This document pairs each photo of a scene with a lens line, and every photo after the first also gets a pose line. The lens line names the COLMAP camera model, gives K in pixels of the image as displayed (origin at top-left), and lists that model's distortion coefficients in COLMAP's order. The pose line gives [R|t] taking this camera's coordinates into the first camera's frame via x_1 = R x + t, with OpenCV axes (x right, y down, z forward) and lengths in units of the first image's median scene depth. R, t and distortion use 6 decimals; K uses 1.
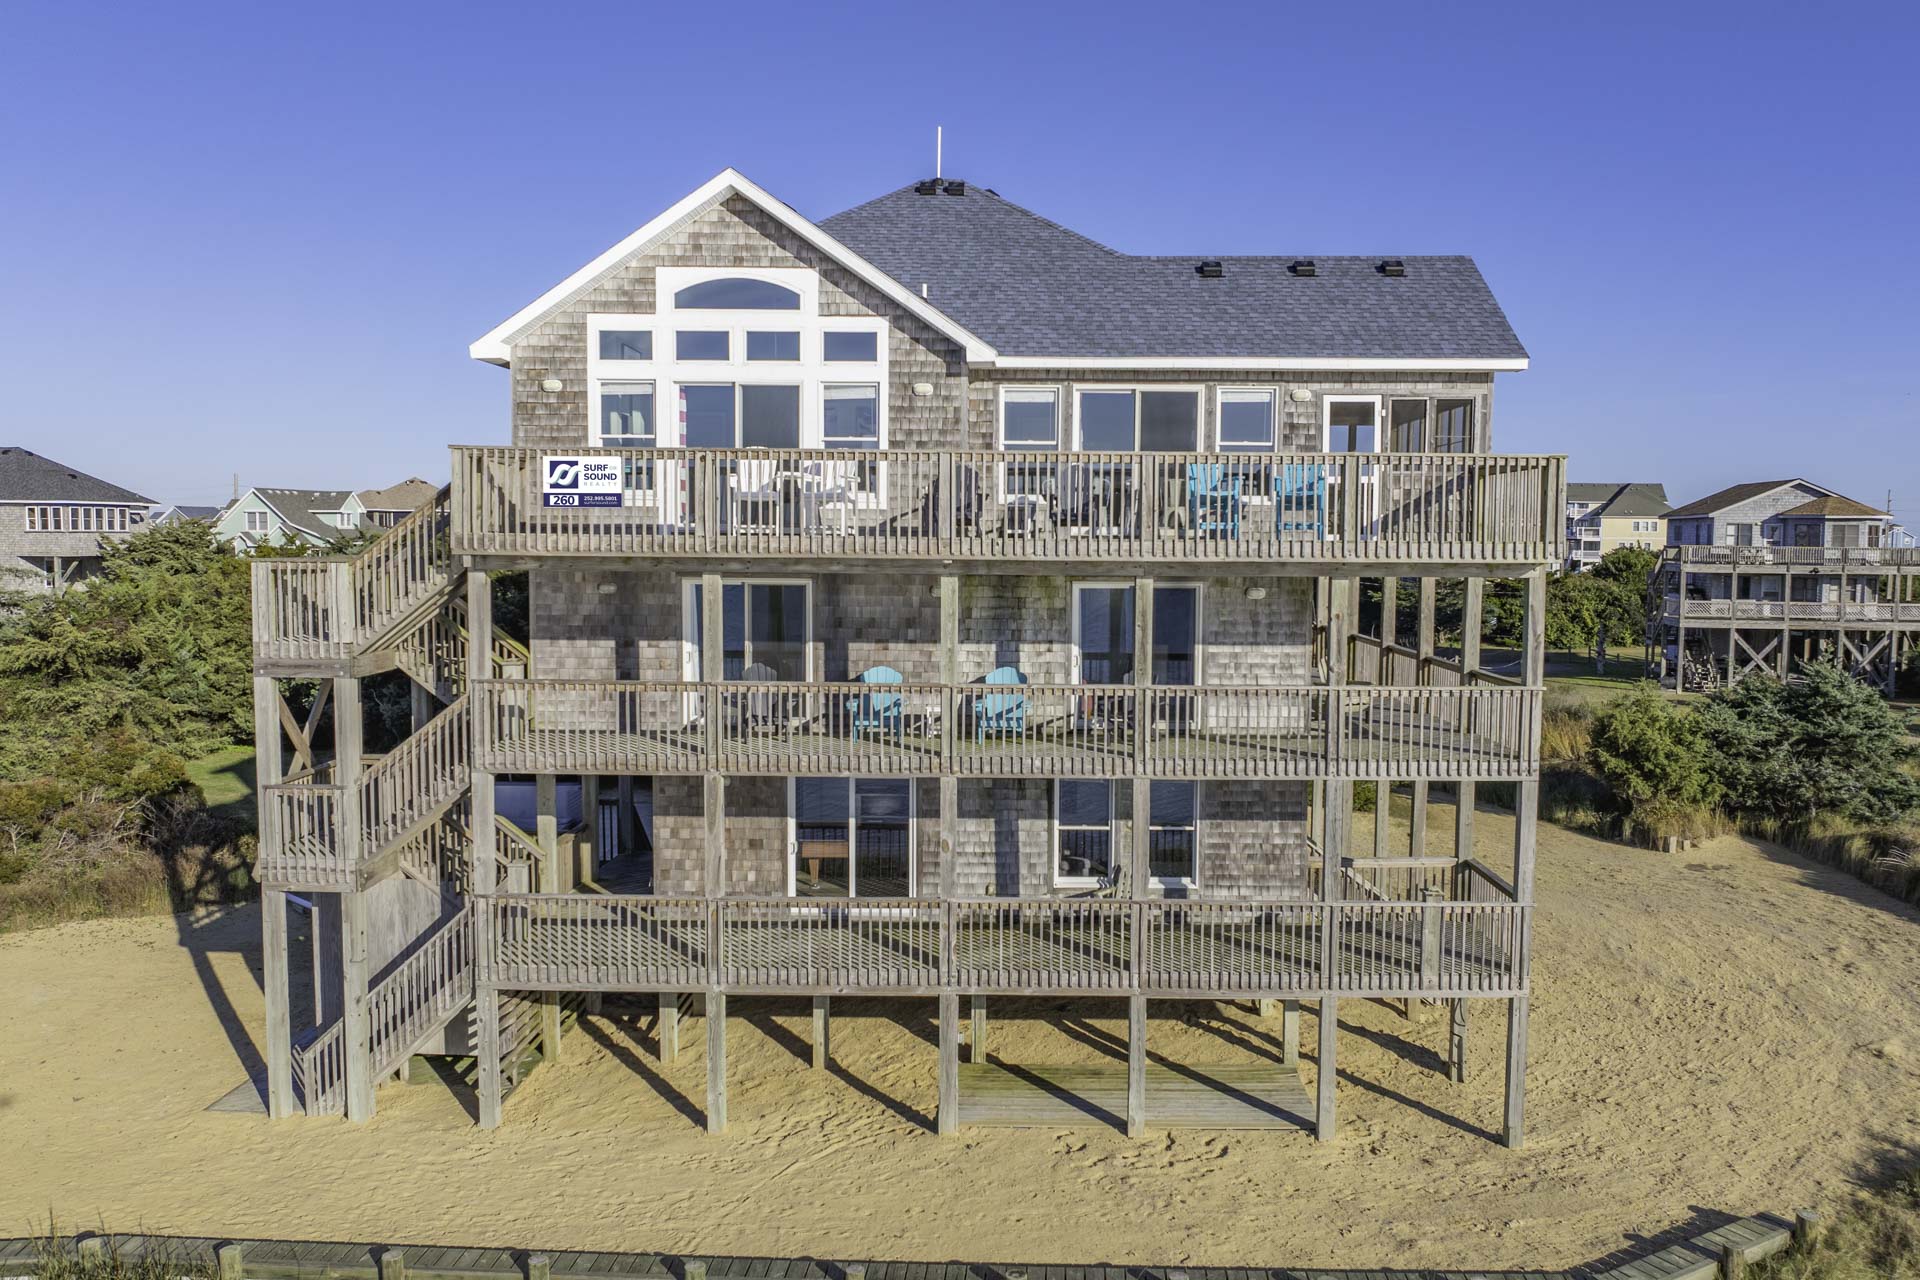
lens RADIAL K [[1421.8, 0, 1005.9], [0, 1421.8, 643.4], [0, 0, 1]] dist [-0.018851, -0.003936]
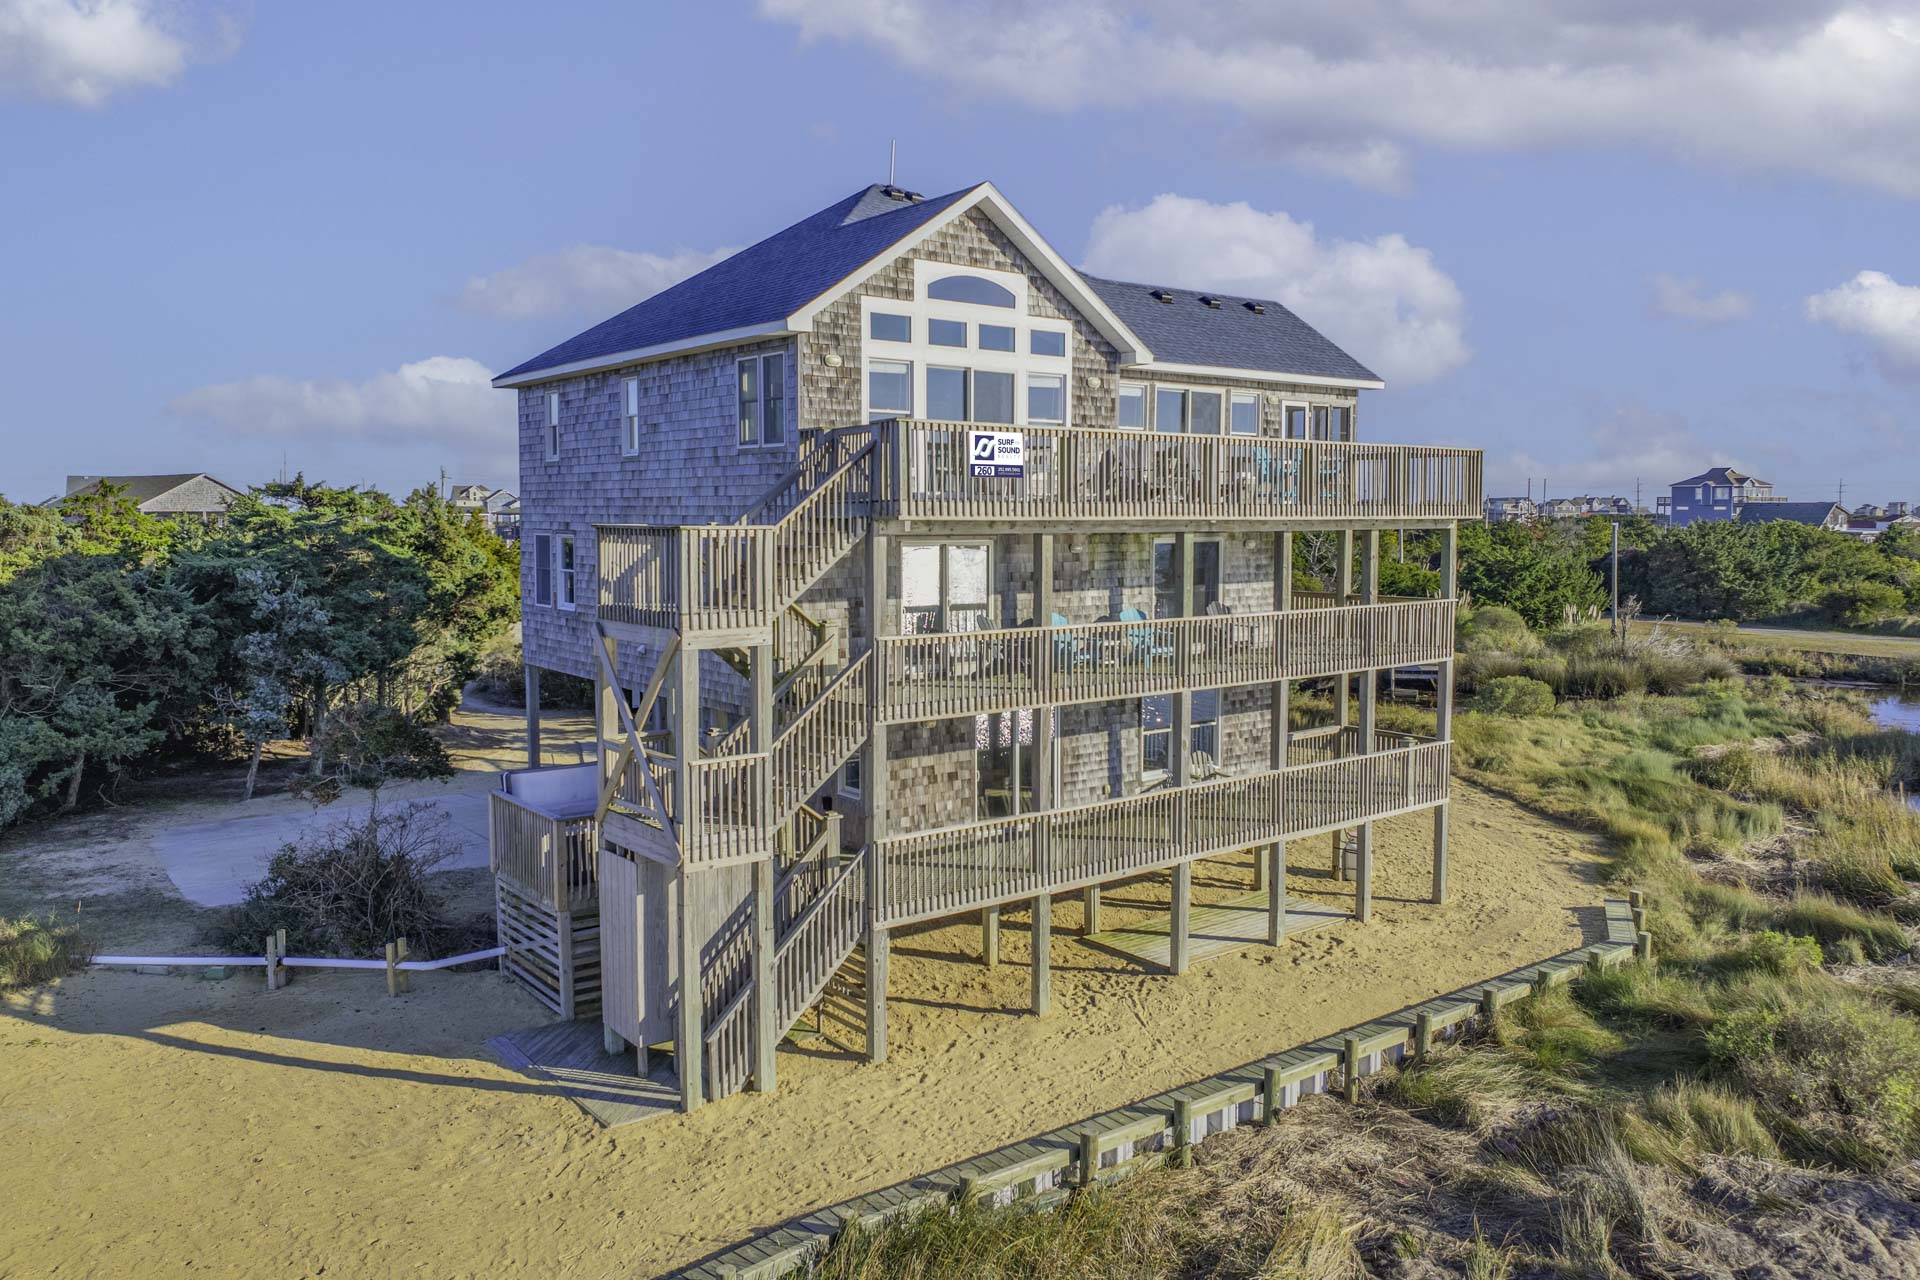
lens RADIAL K [[1395.5, 0, 970.4], [0, 1395.5, 615.3], [0, 0, 1]] dist [-0.008990, -0.004289]
pose [[0.784689, -0.052793, 0.617637, -0.867600], [0.051904, 0.998464, 0.019403, -0.007406], [-0.617712, 0.016833, 0.786224, 0.121149]]
